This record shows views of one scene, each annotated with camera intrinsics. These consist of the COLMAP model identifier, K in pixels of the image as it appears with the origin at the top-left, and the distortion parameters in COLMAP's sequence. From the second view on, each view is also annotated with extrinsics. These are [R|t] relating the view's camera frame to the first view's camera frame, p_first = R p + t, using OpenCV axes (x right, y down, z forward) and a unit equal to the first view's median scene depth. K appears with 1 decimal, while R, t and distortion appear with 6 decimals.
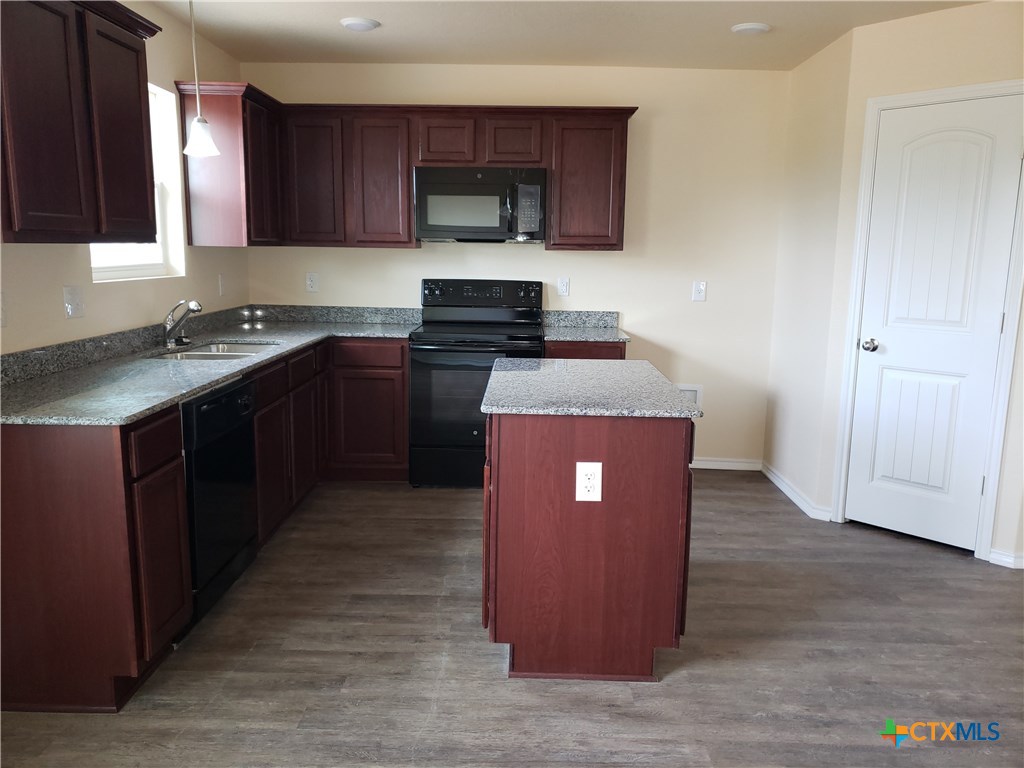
lens RADIAL K [[793.9, 0, 521.0], [0, 793.9, 369.5], [0, 0, 1]] dist [0.046001, -0.041441]
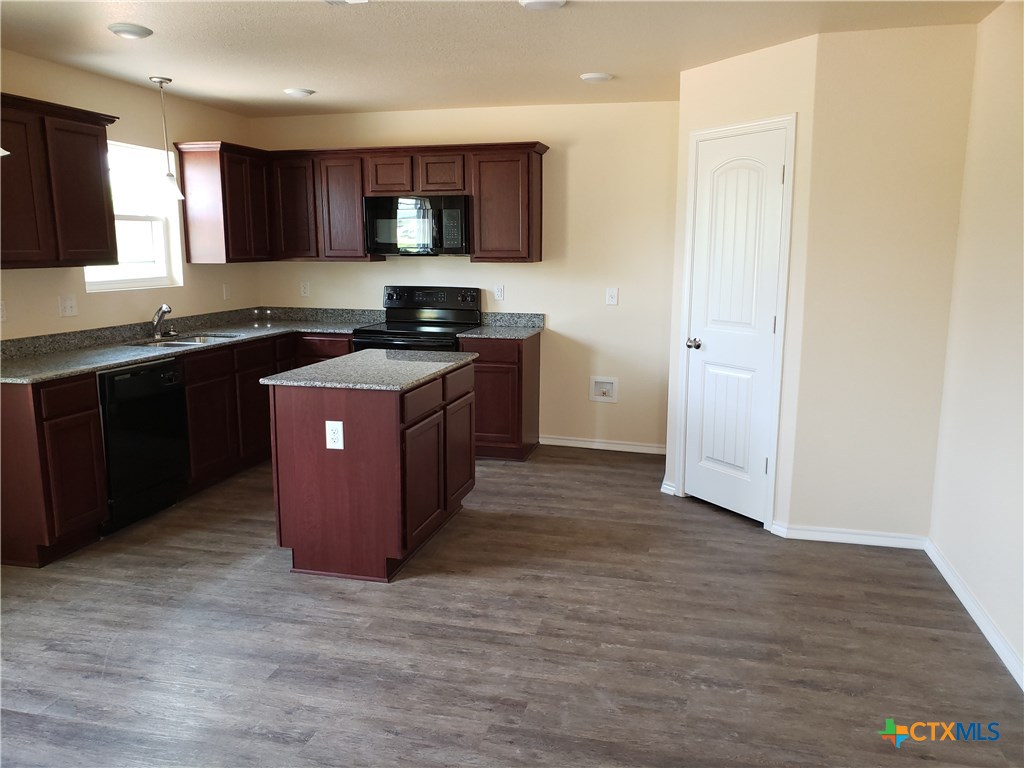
lens RADIAL K [[793.9, 0, 521.7], [0, 793.9, 374.1], [0, 0, 1]] dist [0.046001, -0.041441]
pose [[0.972633, 0.021563, -0.231344, 0.503827], [-0.020242, 0.999762, 0.008083, 0.010606], [0.231463, -0.003179, 0.972838, -0.201544]]
